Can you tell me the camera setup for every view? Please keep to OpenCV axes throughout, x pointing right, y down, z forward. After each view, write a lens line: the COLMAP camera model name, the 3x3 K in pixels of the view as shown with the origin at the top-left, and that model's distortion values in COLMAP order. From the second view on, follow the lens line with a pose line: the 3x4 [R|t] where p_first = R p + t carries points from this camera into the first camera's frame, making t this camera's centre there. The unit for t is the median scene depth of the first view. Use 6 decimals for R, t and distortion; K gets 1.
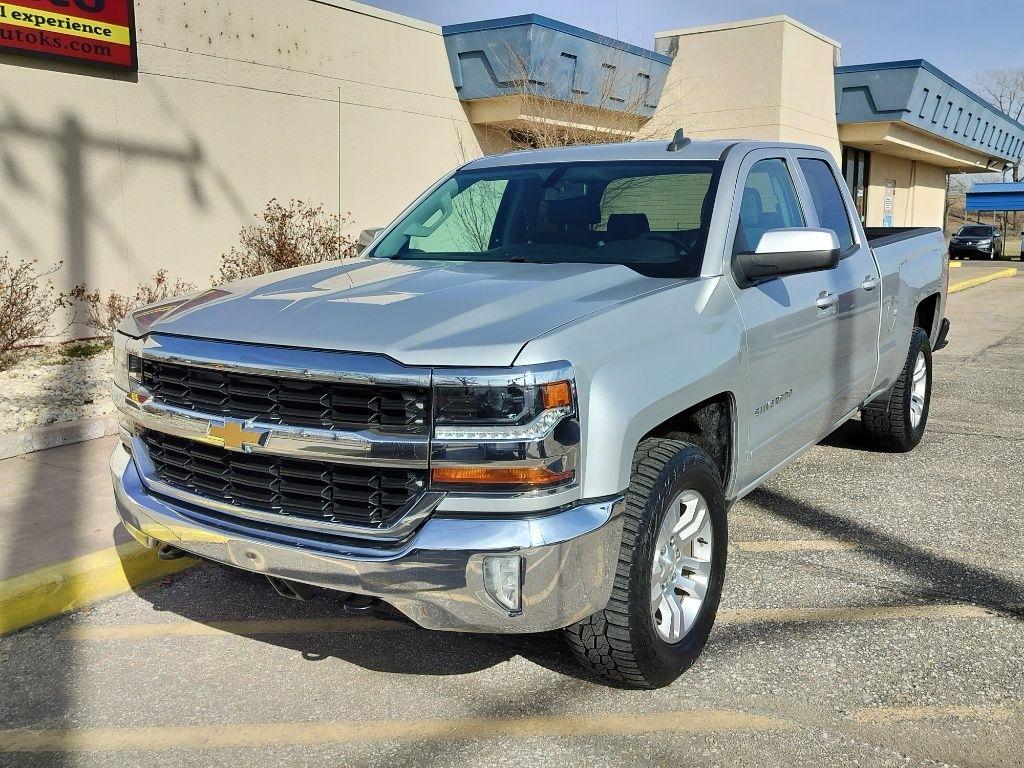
lens RADIAL K [[980.3, 0, 509.8], [0, 980.3, 382.7], [0, 0, 1]] dist [0.055658, -0.082098]
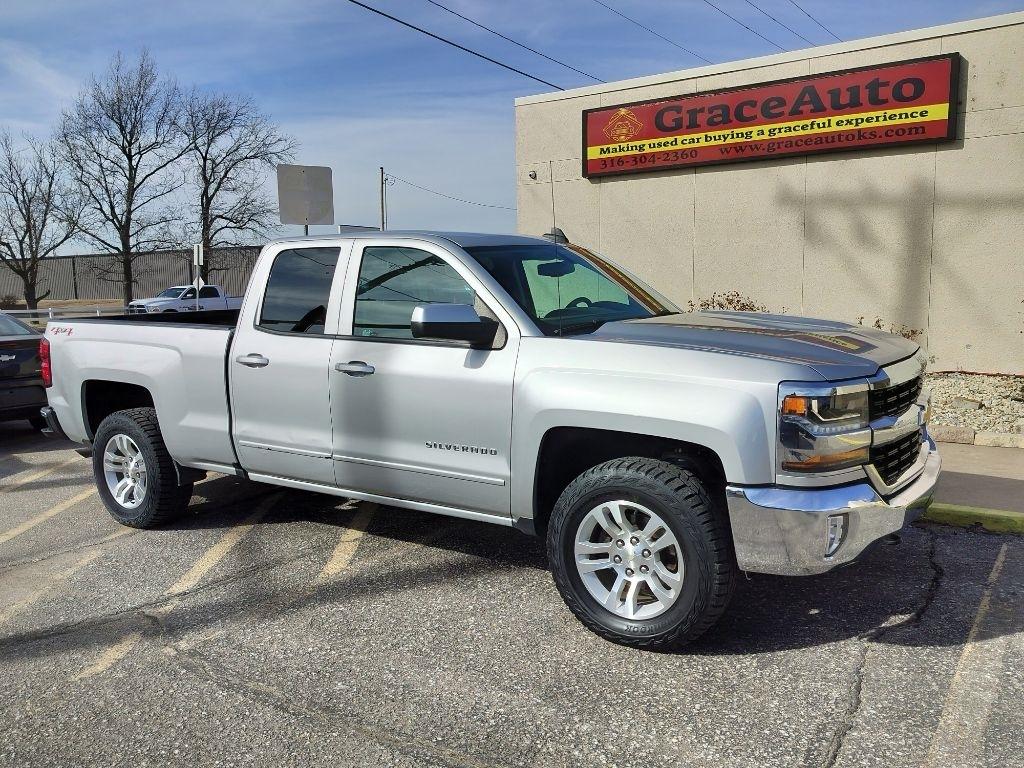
lens RADIAL K [[819.9, 0, 509.6], [0, 819.9, 383.2], [0, 0, 1]] dist [0.081545, -0.117352]
pose [[-0.010985, 0.128335, -0.991670, 0.625603], [-0.134587, 0.982516, 0.128641, -0.103831], [0.990841, 0.134880, 0.006479, 0.563028]]
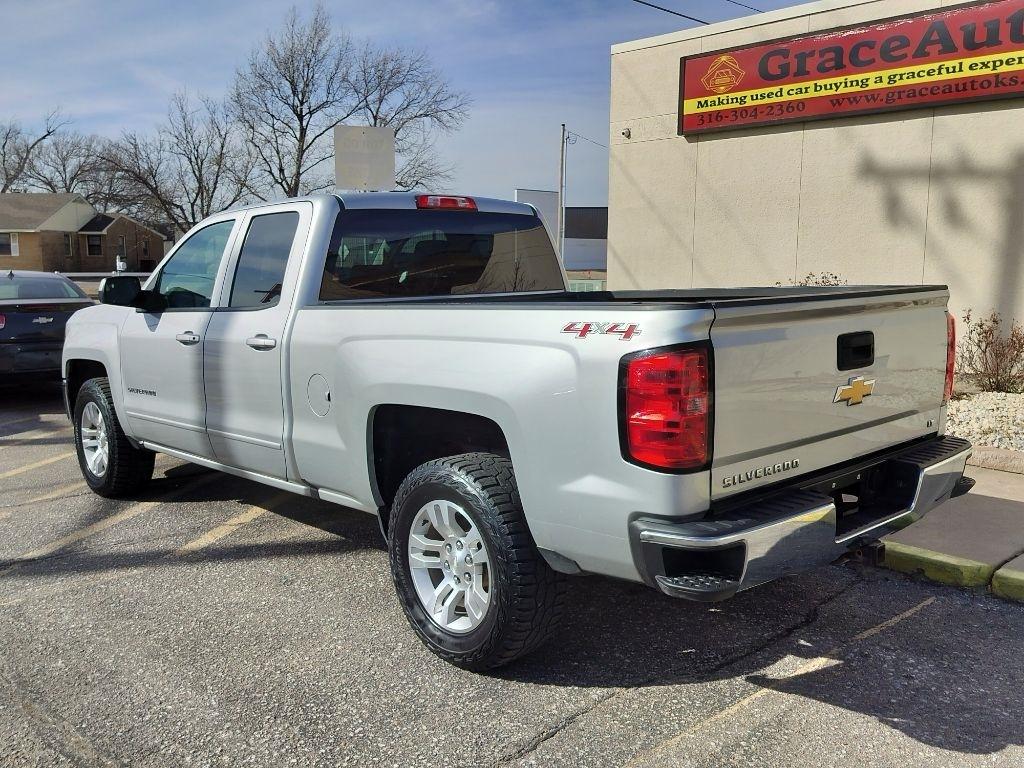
lens RADIAL K [[918.6, 0, 505.9], [0, 918.6, 384.7], [0, 0, 1]] dist [0.071955, -0.110379]
pose [[-0.241566, 0.141864, -0.959959, 0.606593], [-0.148963, 0.972109, 0.181145, -0.133892], [0.958883, 0.186756, -0.213696, 0.746514]]
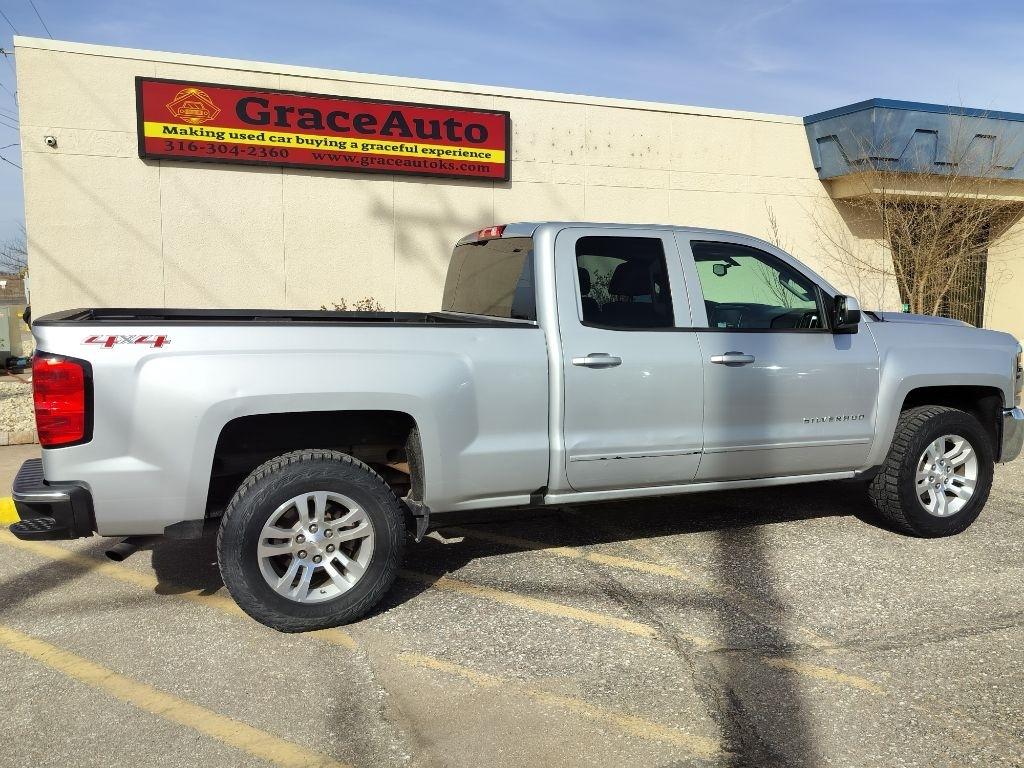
lens RADIAL K [[841.0, 0, 514.9], [0, 841.0, 385.8], [0, 0, 1]] dist [0.082114, -0.124601]
pose [[0.821269, 0.075768, -0.565487, 0.352921], [-0.099506, 0.994974, -0.011201, -0.011581], [0.561796, 0.065468, 0.824681, 0.030382]]
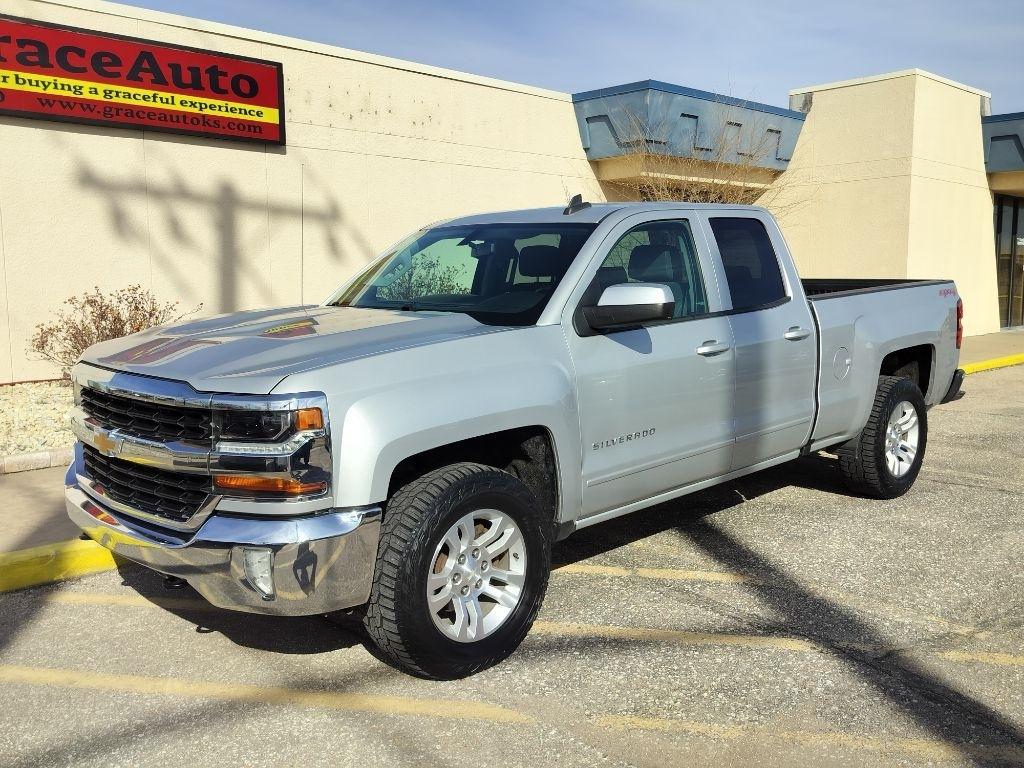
lens RADIAL K [[918.6, 0, 505.9], [0, 918.6, 384.7], [0, 0, 1]] dist [0.071955, -0.110379]
pose [[0.974187, 0.030998, -0.223603, 0.149696], [-0.039108, 0.998725, -0.031933, -0.001202], [0.222328, 0.039853, 0.974157, -0.017709]]
